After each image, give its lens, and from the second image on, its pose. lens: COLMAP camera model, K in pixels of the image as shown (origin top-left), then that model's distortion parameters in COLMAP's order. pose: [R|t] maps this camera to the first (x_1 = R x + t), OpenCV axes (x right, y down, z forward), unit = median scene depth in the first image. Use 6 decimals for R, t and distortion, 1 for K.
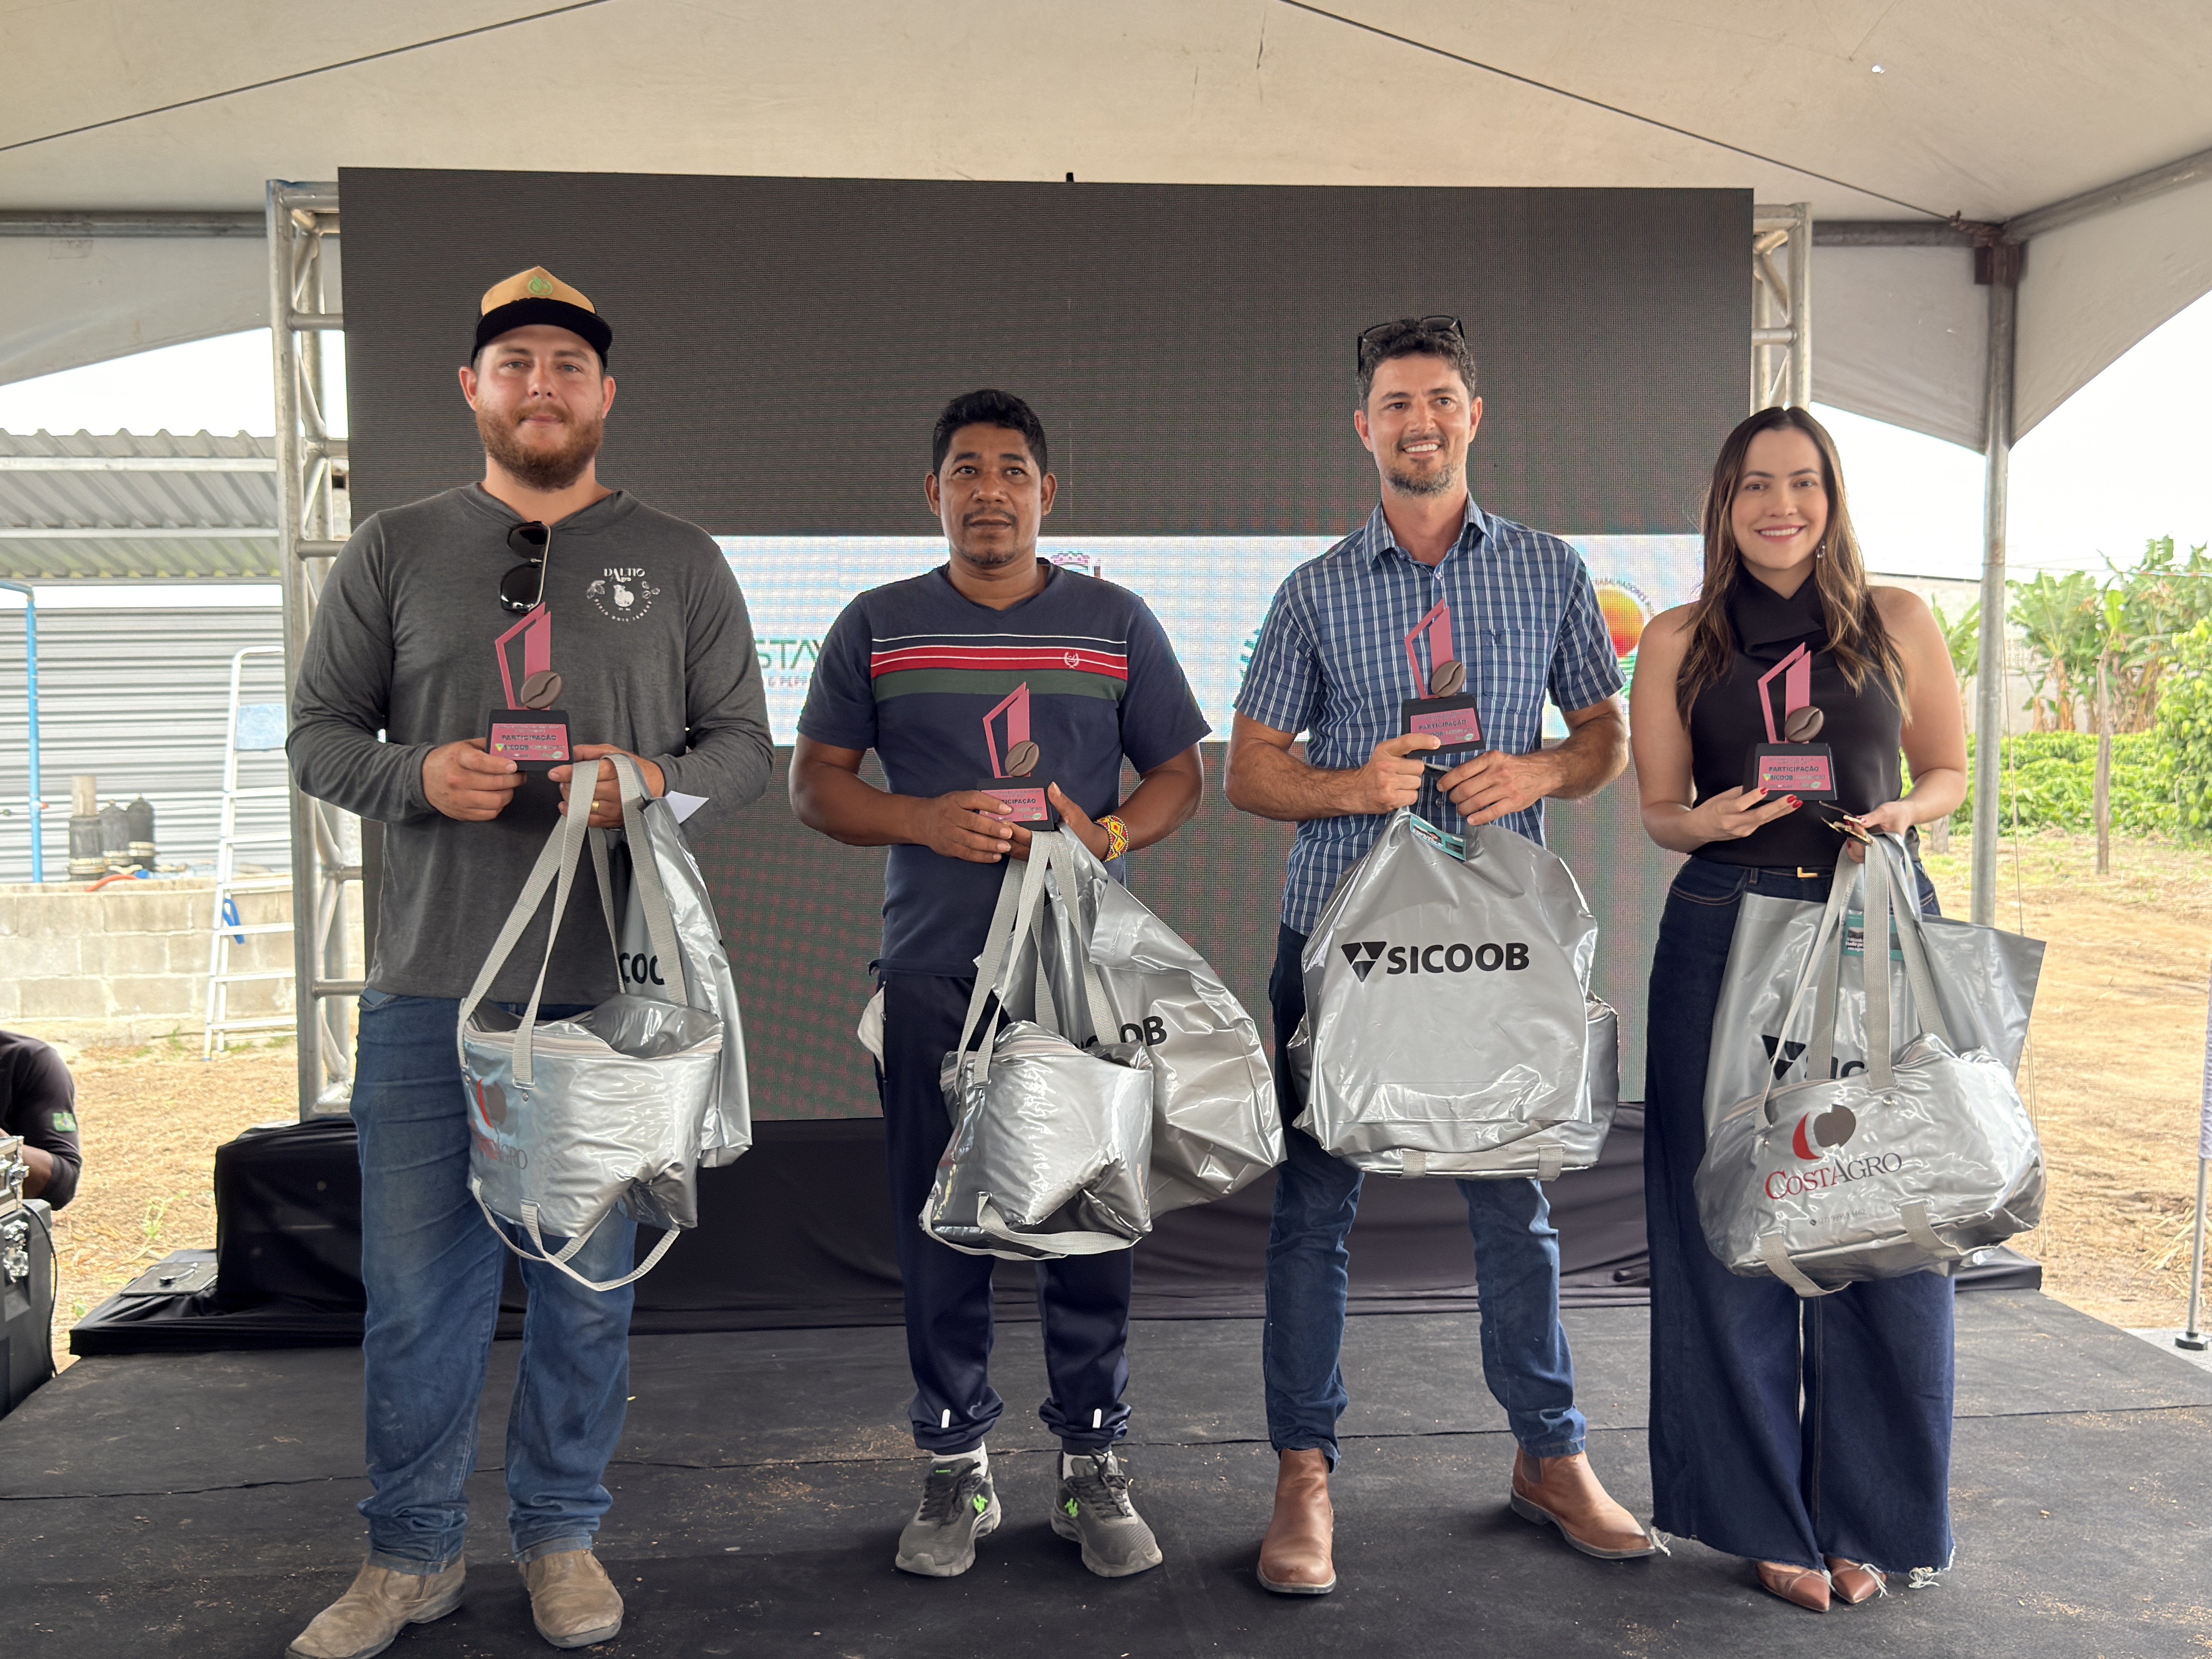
lens RADIAL K [[2351.7, 0, 1117.6], [0, 2351.7, 839.5], [0, 0, 1]] dist [0.145197, -0.387256]
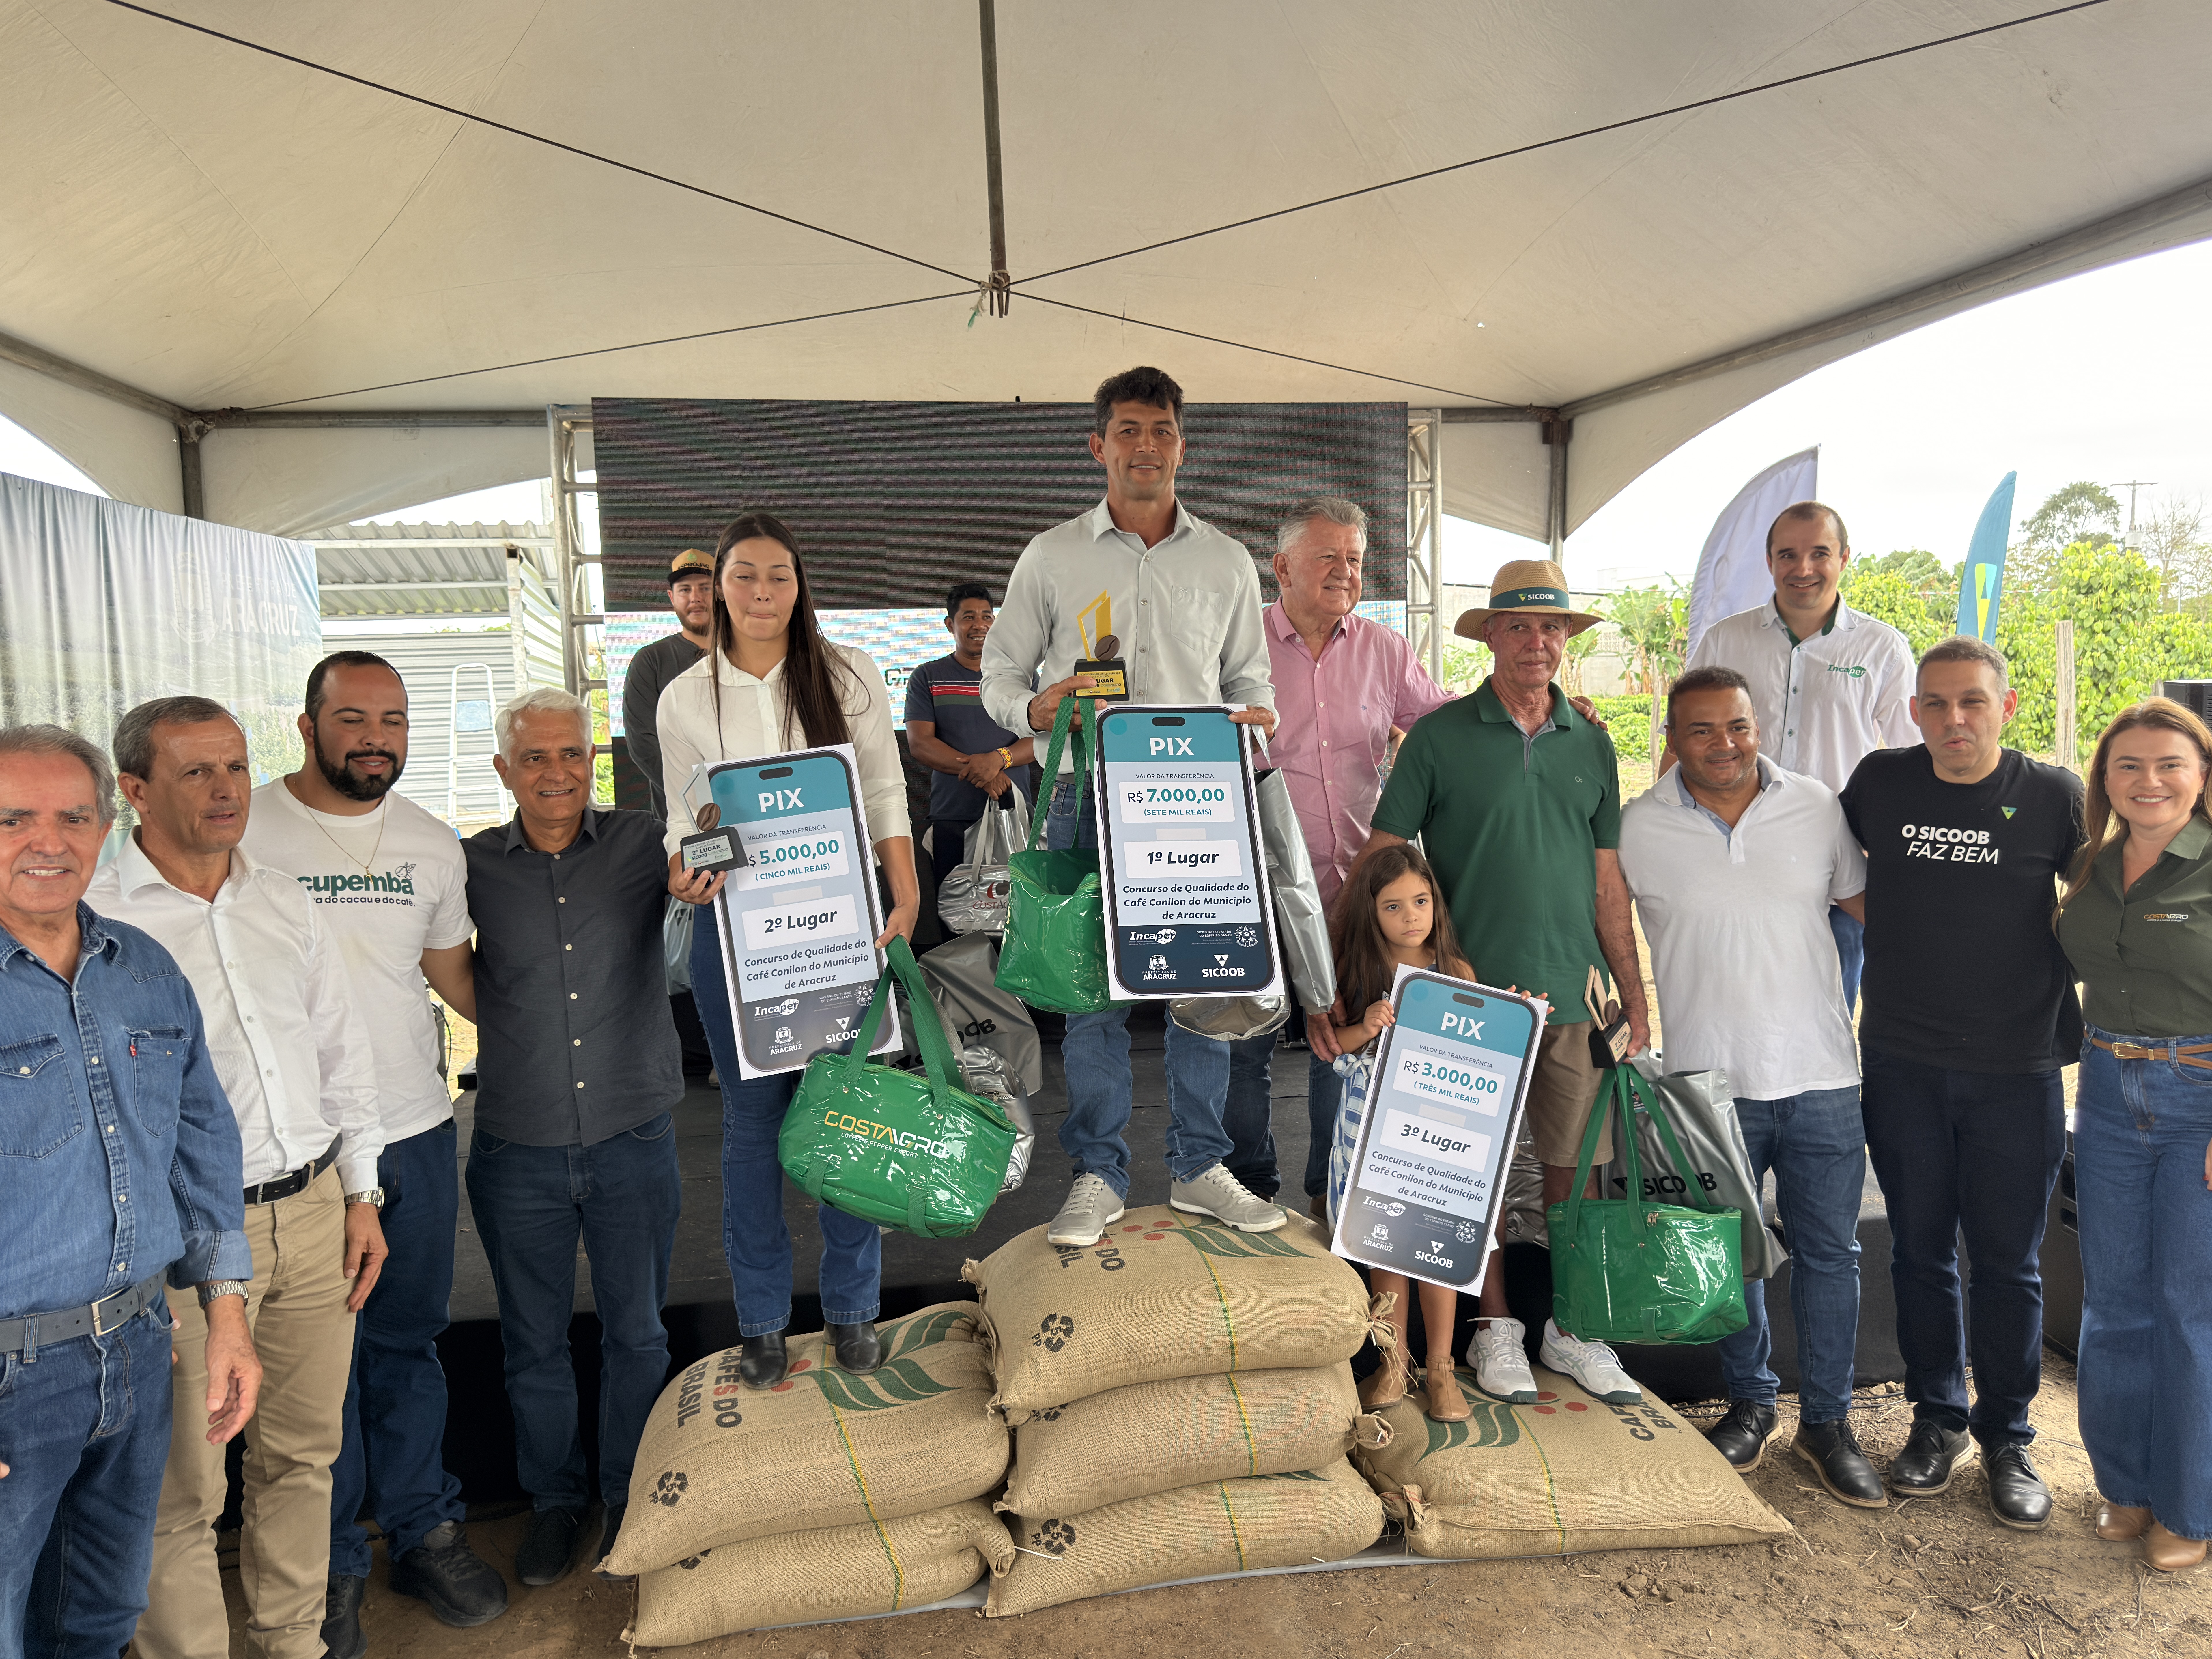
lens RADIAL K [[1647.6, 0, 1104.4], [0, 1647.6, 817.7], [0, 0, 1]] dist [0.006027, -0.004327]
pose [[0.998222, -0.019699, 0.056260, -0.023424], [0.018273, 0.999501, 0.025756, -0.002734], [-0.056740, -0.024682, 0.998084, -0.161537]]
